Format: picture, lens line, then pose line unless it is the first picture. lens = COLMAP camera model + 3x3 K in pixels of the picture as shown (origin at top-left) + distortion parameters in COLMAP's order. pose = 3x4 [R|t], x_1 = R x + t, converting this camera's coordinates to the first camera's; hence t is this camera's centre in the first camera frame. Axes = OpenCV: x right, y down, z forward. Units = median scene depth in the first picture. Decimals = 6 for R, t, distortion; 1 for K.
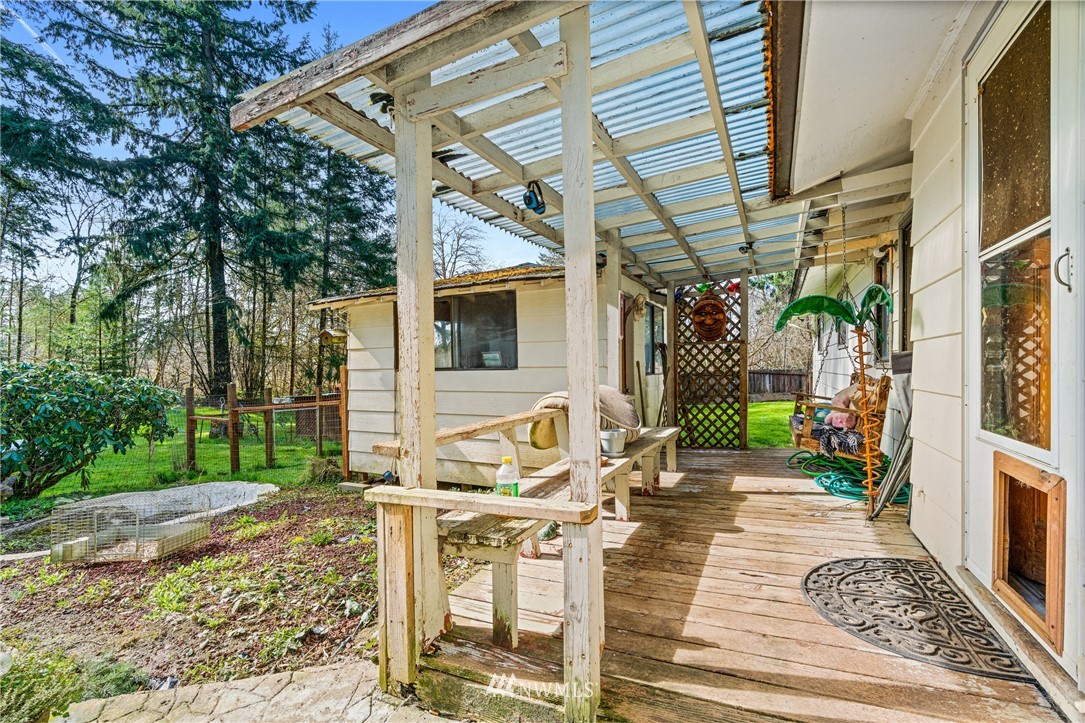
lens RADIAL K [[489.9, 0, 543.2], [0, 489.9, 363.6], [0, 0, 1]] dist [-0.000229, -0.000026]
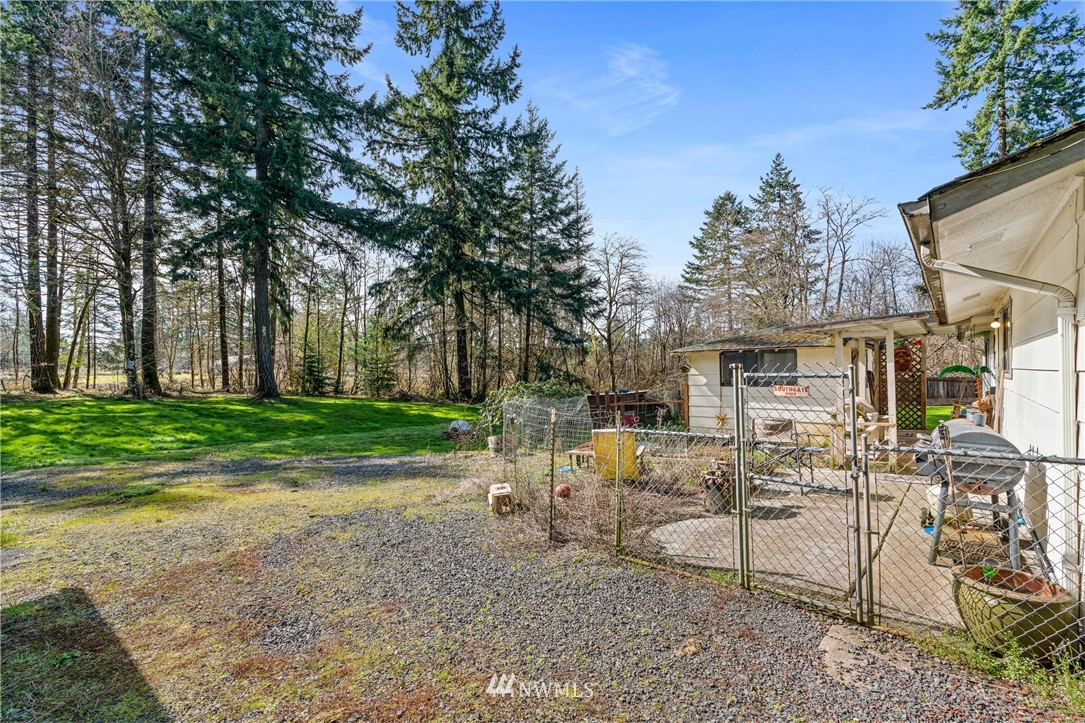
lens RADIAL K [[489.9, 0, 543.4], [0, 489.9, 365.6], [0, 0, 1]] dist [-0.000229, -0.000026]
pose [[0.967376, -0.006422, -0.253265, -0.116690], [0.007104, 0.999973, 0.001780, -0.018611], [0.253247, -0.003521, 0.967395, -0.263822]]
